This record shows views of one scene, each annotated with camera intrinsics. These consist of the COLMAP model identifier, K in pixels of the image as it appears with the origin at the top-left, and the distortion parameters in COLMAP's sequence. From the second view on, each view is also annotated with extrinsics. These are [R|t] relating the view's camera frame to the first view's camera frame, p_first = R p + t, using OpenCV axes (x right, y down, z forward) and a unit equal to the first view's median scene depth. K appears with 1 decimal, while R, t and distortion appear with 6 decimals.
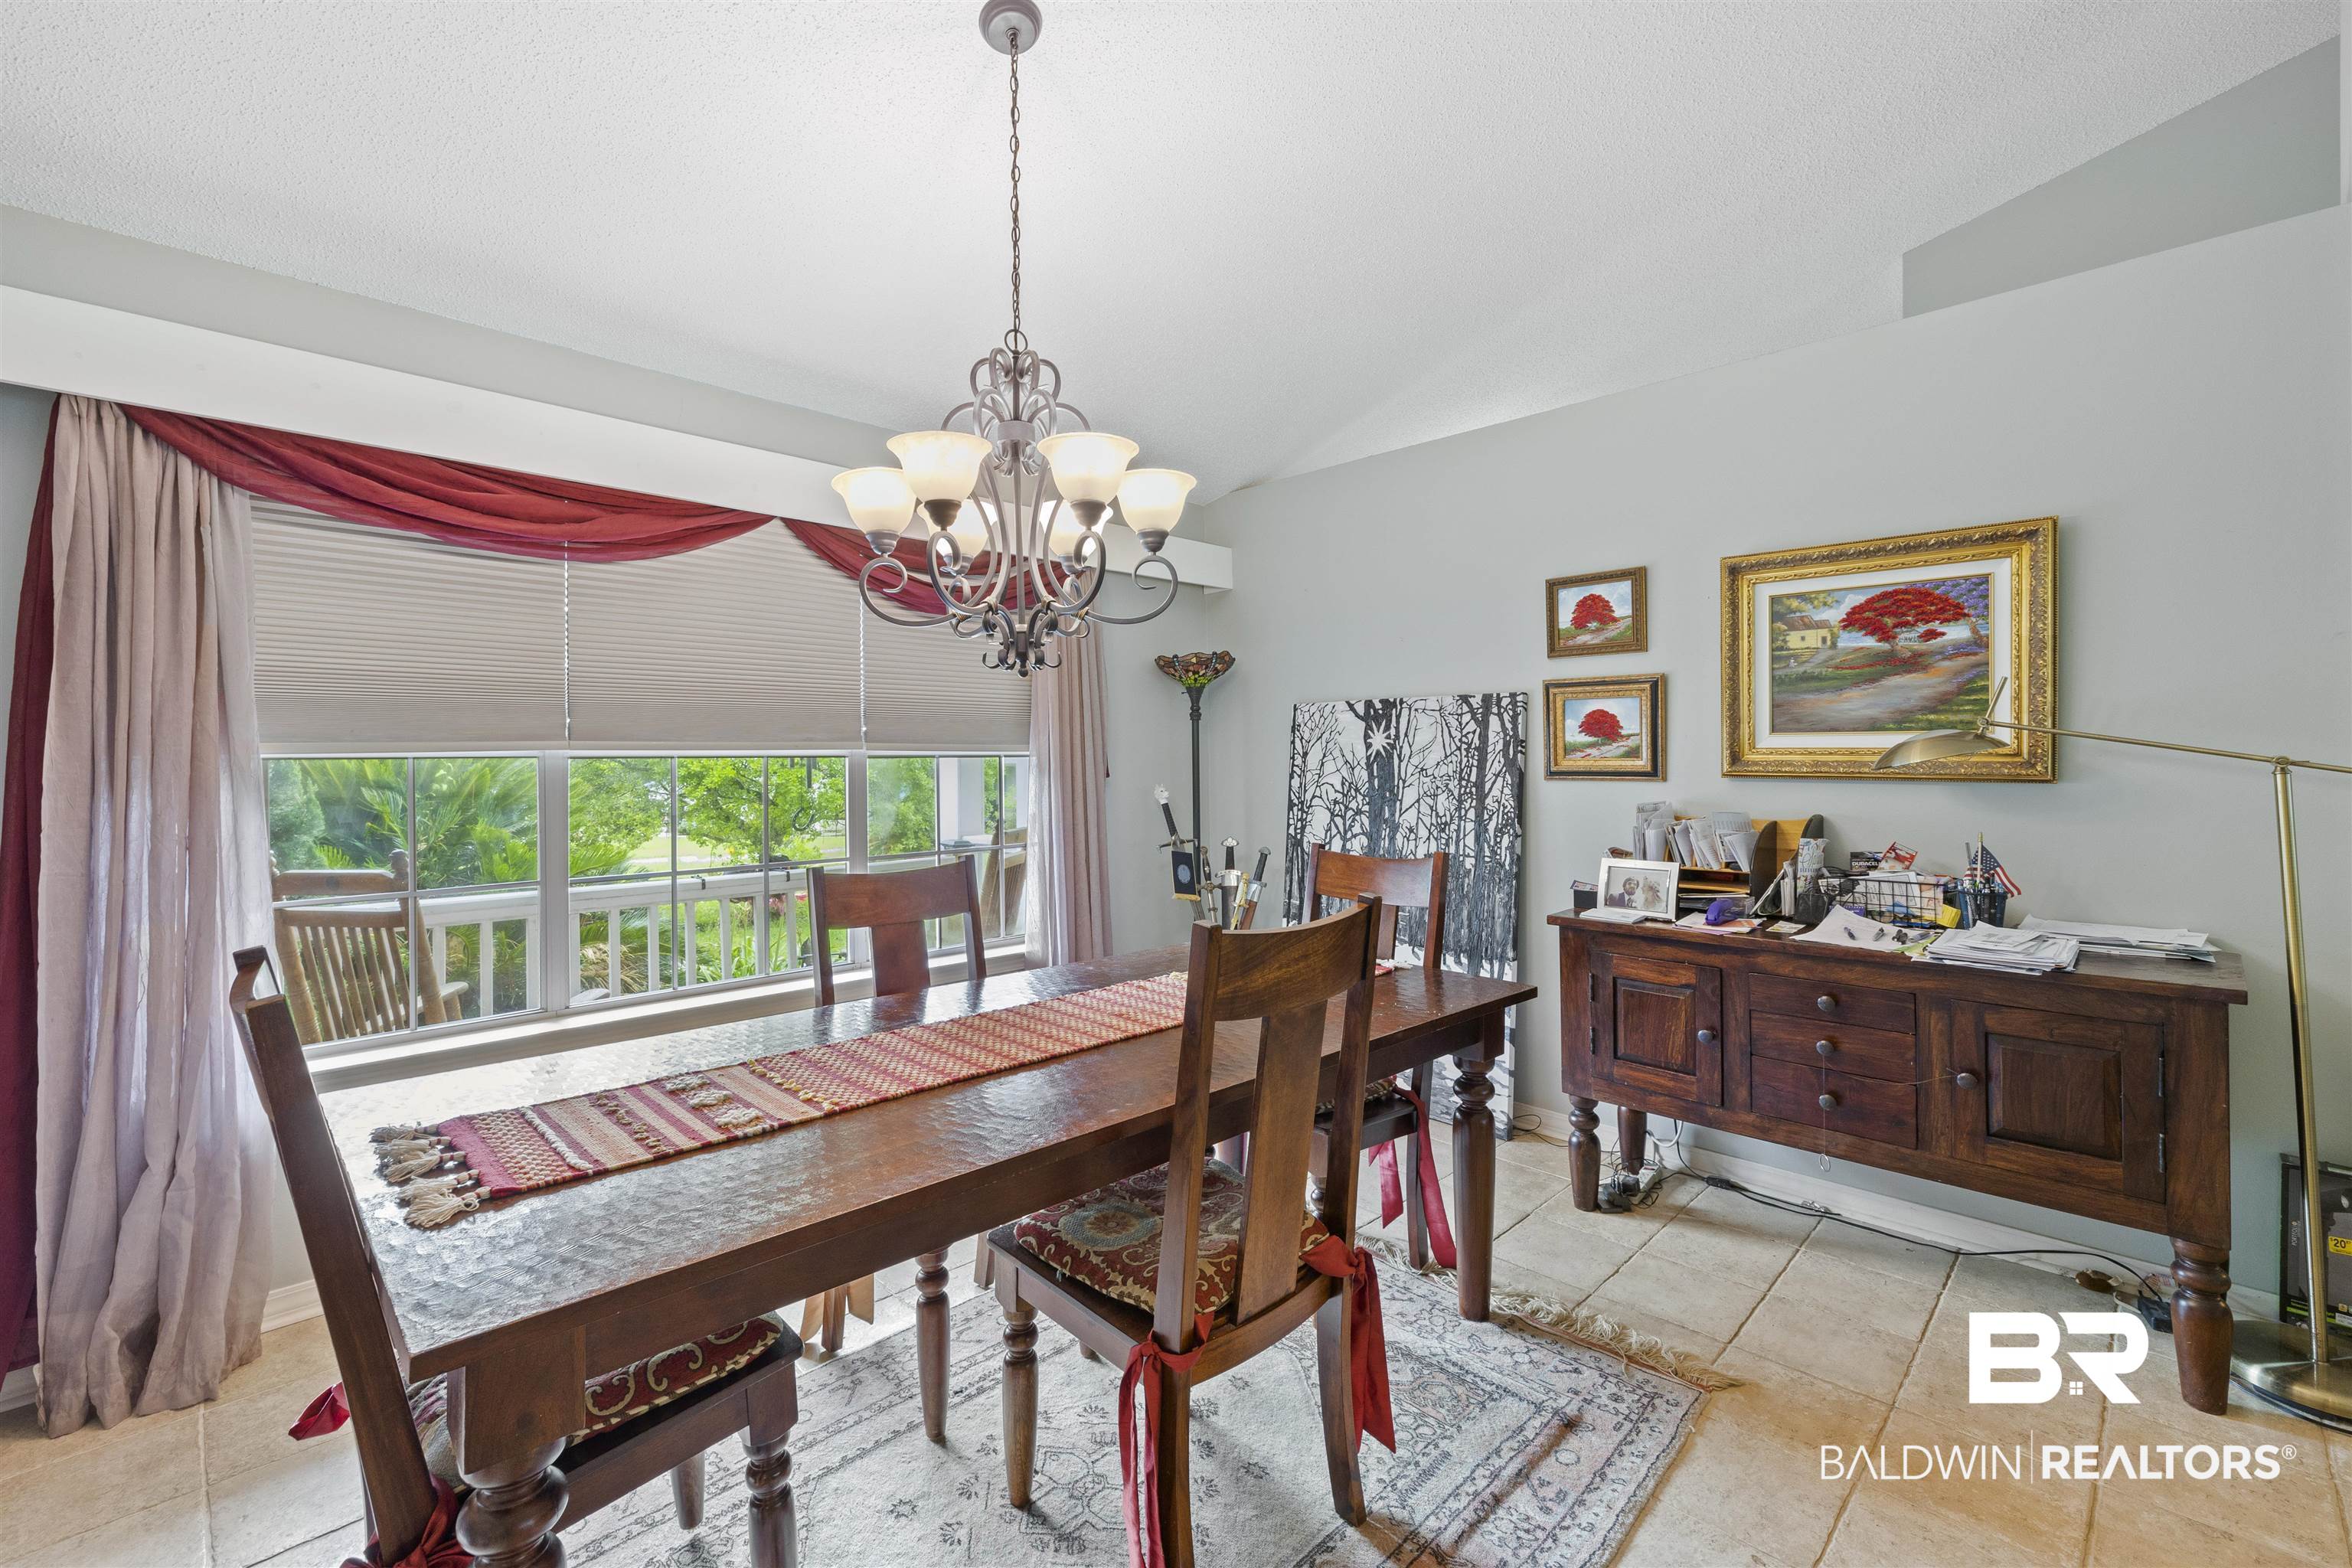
lens RADIAL K [[1014.0, 0, 1190.8], [0, 1014.0, 734.2], [0, 0, 1]] dist [-0.004151, 0.001359]
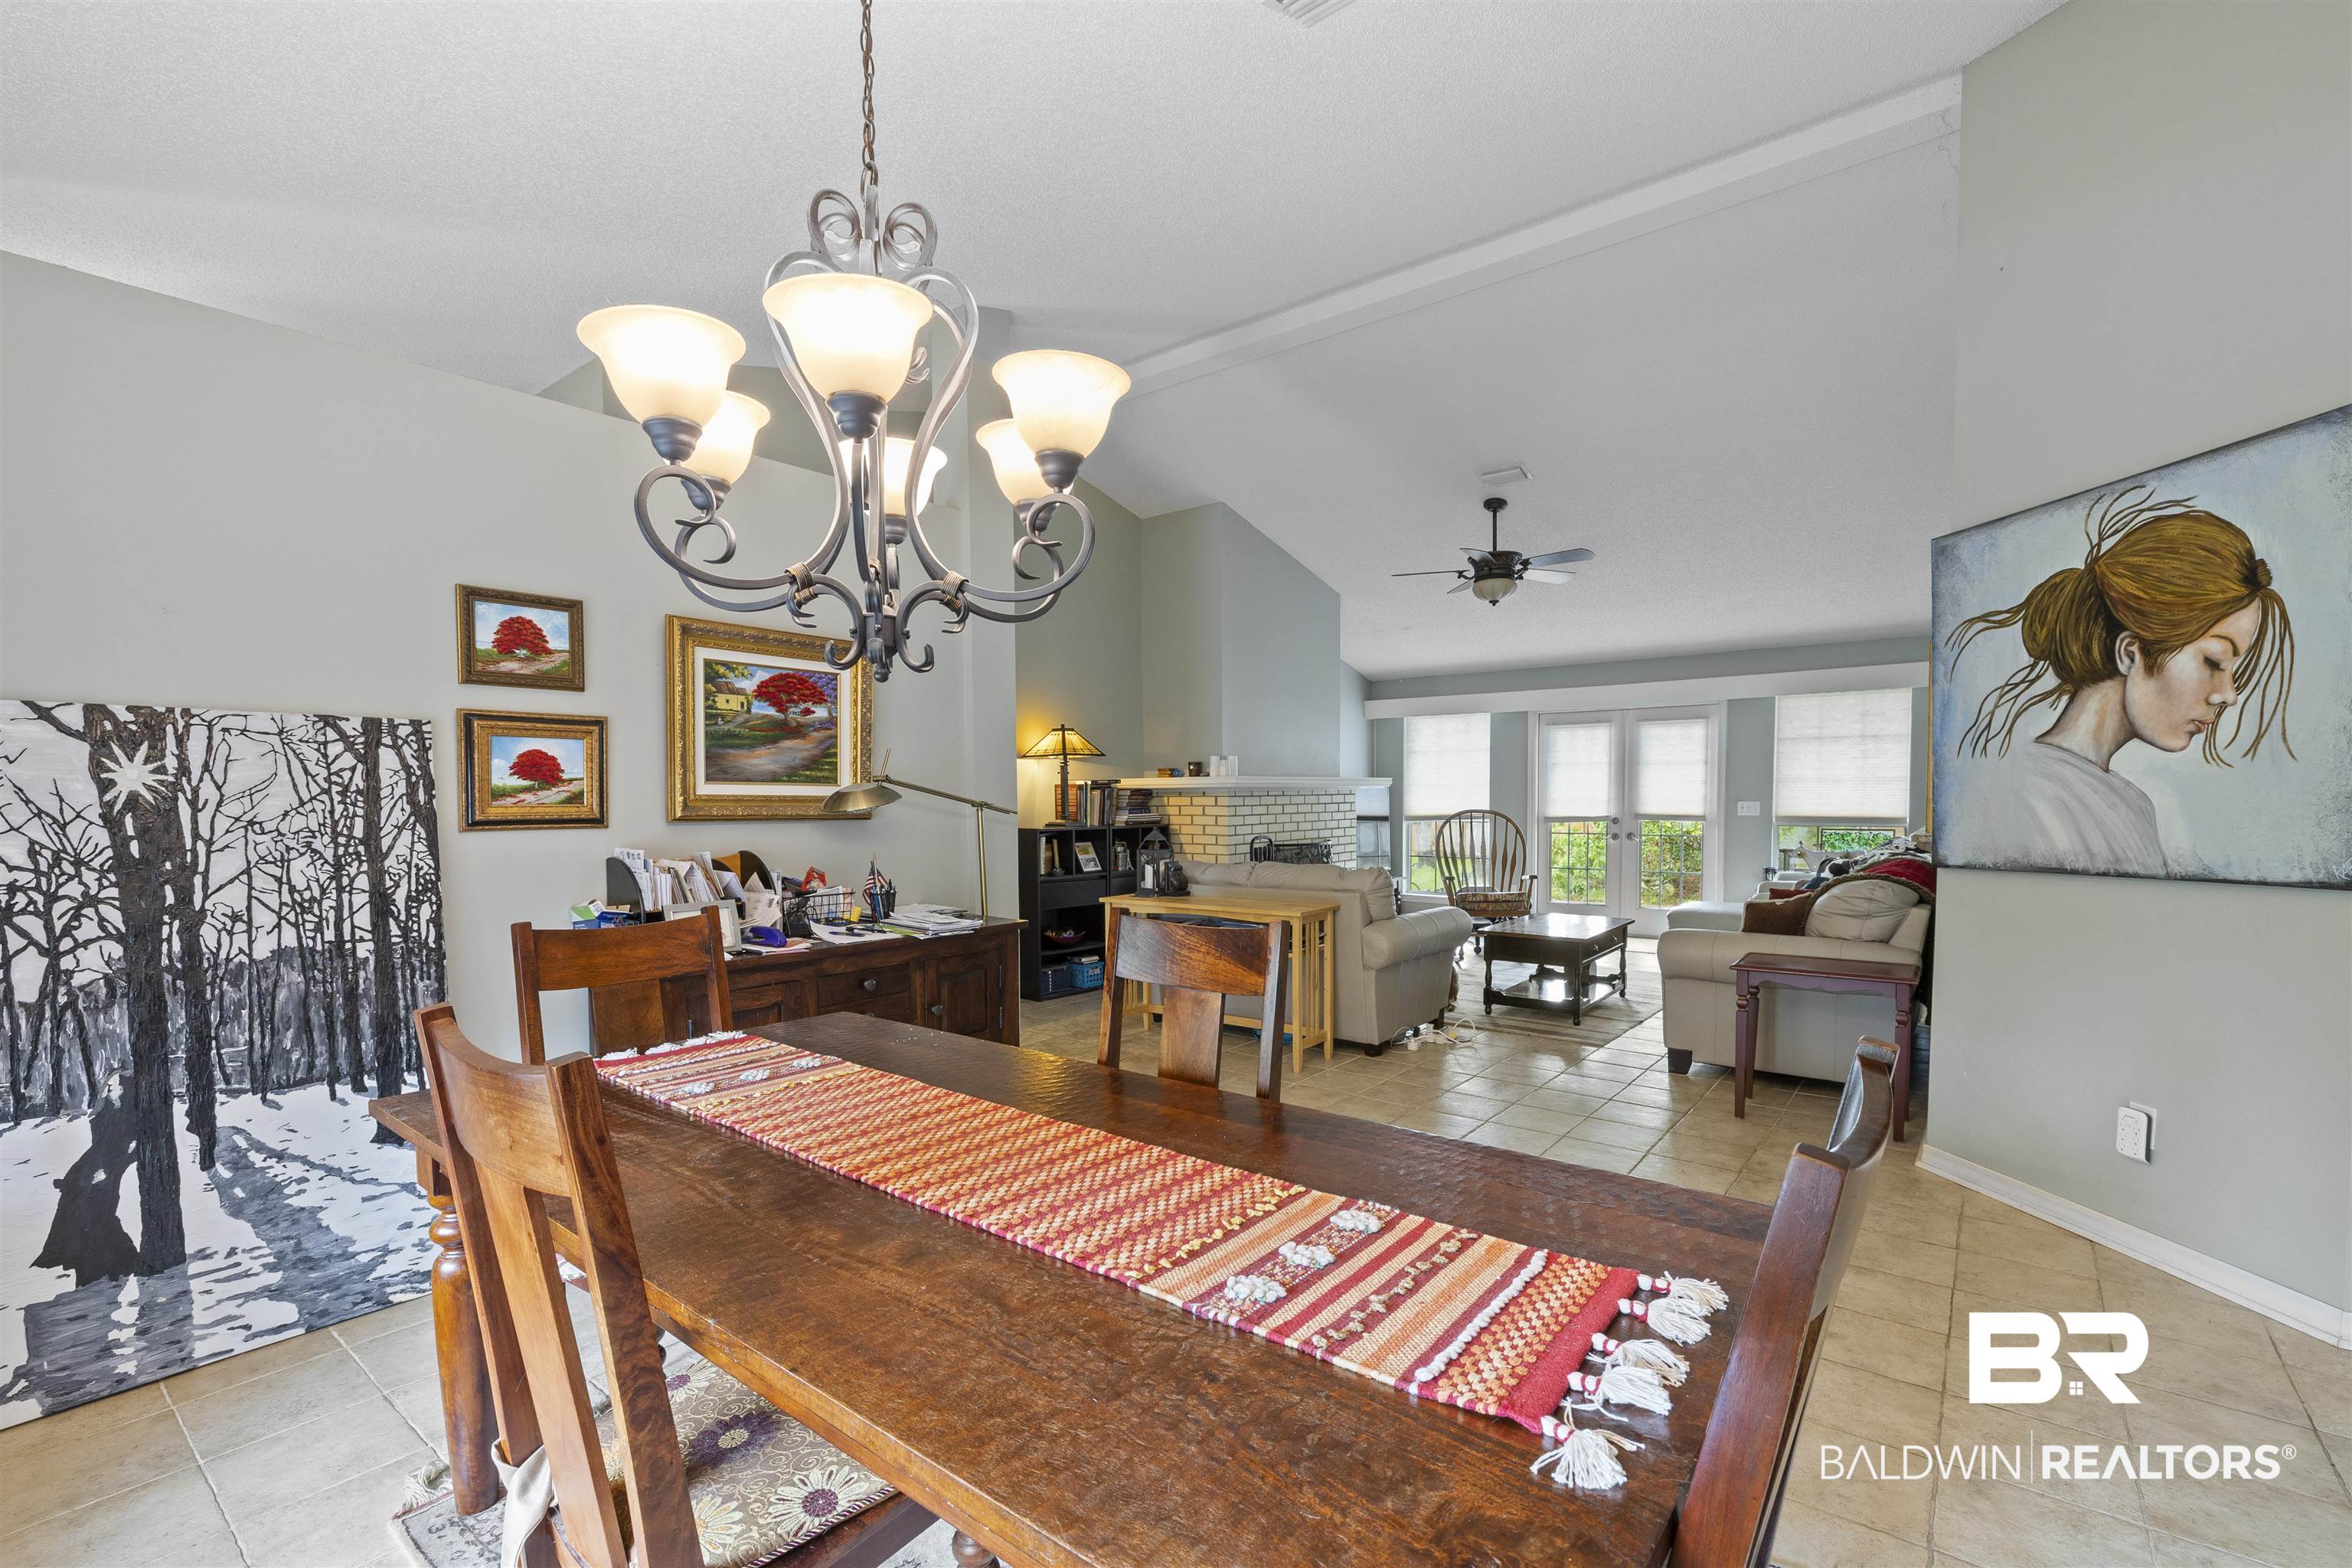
lens RADIAL K [[1014.0, 0, 1185.8], [0, 1014.0, 802.4], [0, 0, 1]] dist [-0.004151, 0.001359]
pose [[-0.113406, 0.002377, 0.993546, -0.508625], [-0.016647, 0.999852, -0.004293, 0.015127], [-0.993409, -0.017027, -0.113349, 0.499622]]
